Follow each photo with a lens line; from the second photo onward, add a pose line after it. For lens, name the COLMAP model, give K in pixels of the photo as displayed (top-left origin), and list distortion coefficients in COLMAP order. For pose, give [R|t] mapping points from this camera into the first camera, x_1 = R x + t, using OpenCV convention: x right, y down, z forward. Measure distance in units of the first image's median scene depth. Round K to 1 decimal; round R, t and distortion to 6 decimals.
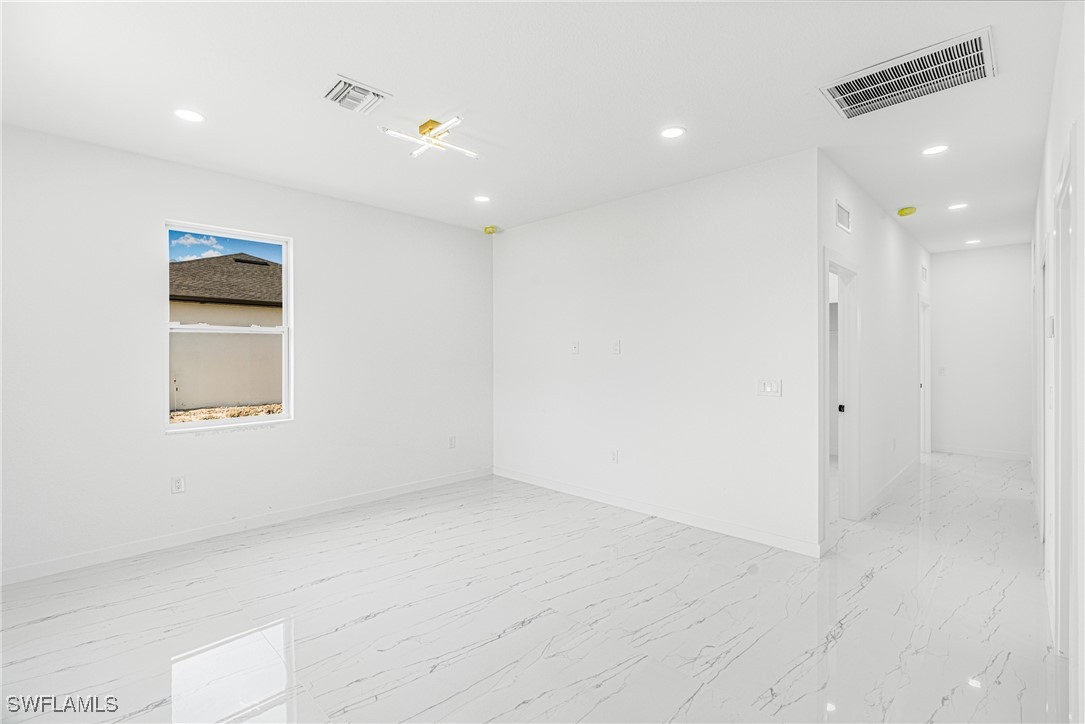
lens RADIAL K [[493.0, 0, 540.1], [0, 493.0, 357.5], [0, 0, 1]] dist [-0.003066, 0.001126]
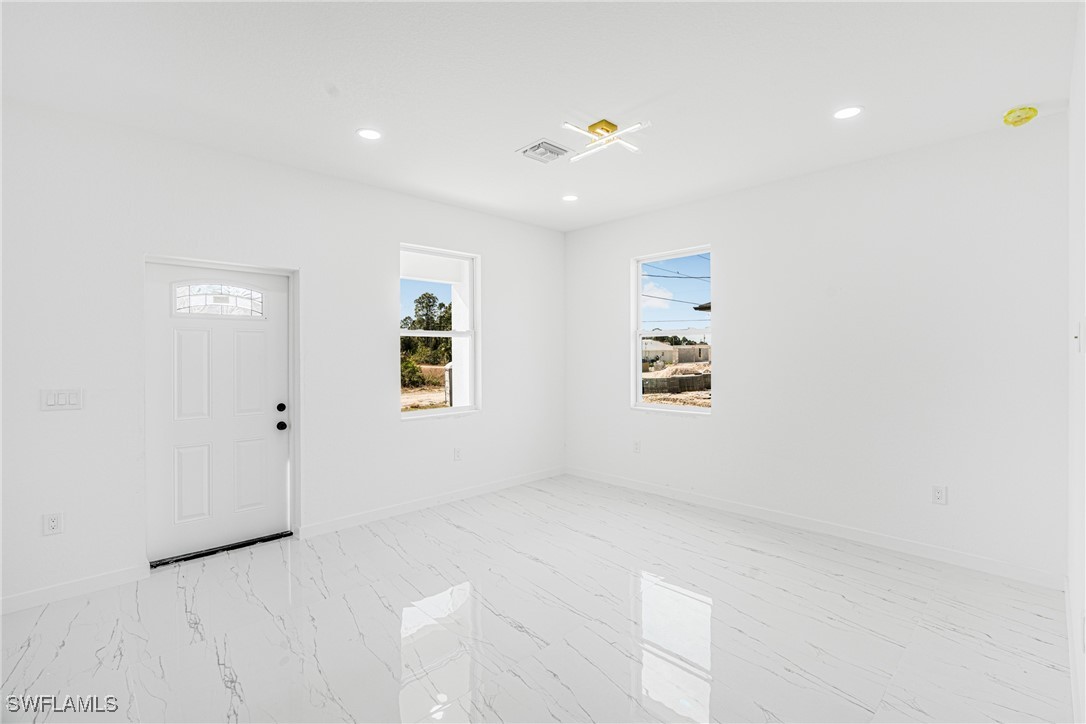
lens RADIAL K [[506.0, 0, 530.1], [0, 506.0, 367.5], [0, 0, 1]] dist [0.000761, 0.000473]
pose [[-0.049302, 0.026741, -0.998426, 0.716115], [-0.006350, 0.999613, 0.027086, 0.004864], [0.998764, 0.007675, -0.049113, 0.815178]]
